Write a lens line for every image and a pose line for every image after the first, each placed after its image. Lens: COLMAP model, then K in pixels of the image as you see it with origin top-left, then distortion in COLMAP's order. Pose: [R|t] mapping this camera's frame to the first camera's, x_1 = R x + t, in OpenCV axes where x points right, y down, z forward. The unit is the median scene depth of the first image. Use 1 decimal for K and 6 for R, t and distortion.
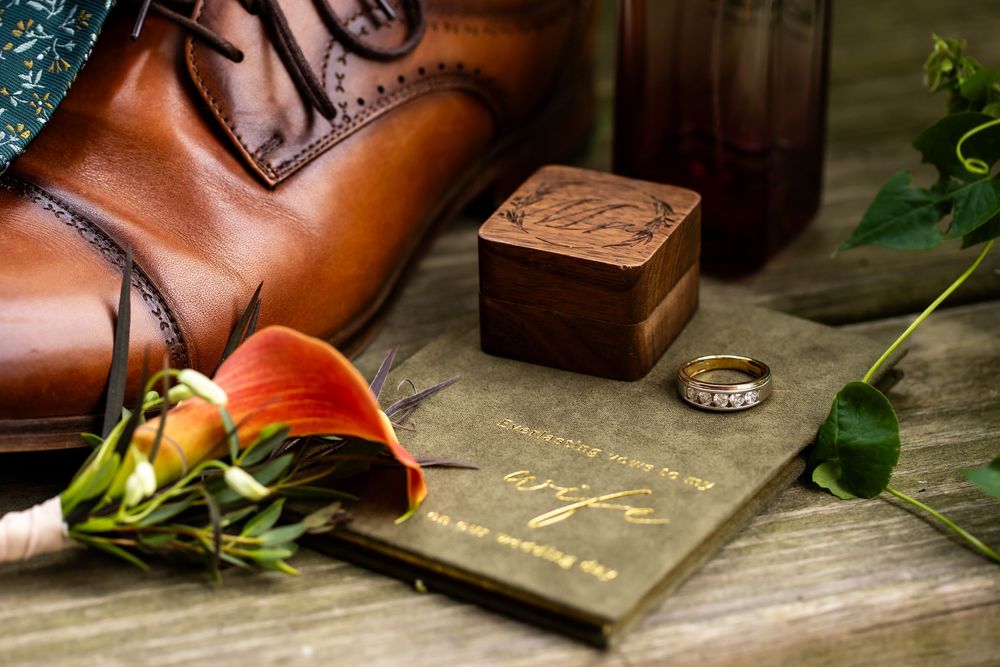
lens RADIAL K [[3719.6, 0, 500.0], [0, 3719.6, 333.5], [0, 0, 1]] dist [0.024926, -3.774947]
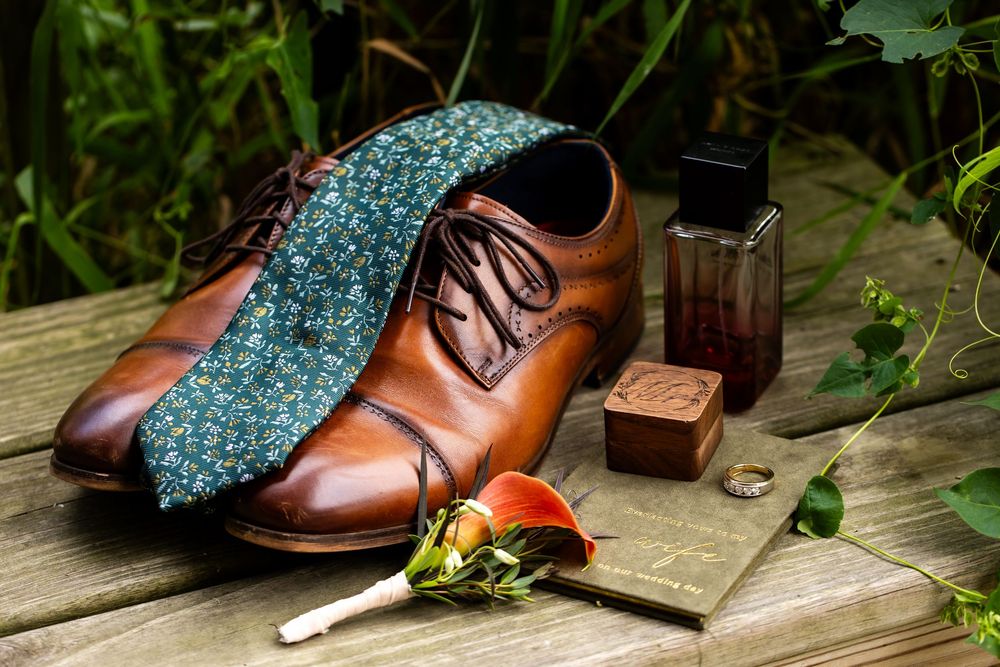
lens RADIAL K [[3719.6, 0, 500.0], [0, 3719.6, 333.5], [0, 0, 1]] dist [0.024926, -3.774947]
pose [[0.996692, -0.070759, 0.039966, -0.131533], [0.070169, 0.997407, 0.015979, -0.098727], [-0.040993, -0.013121, 0.999073, -0.850909]]
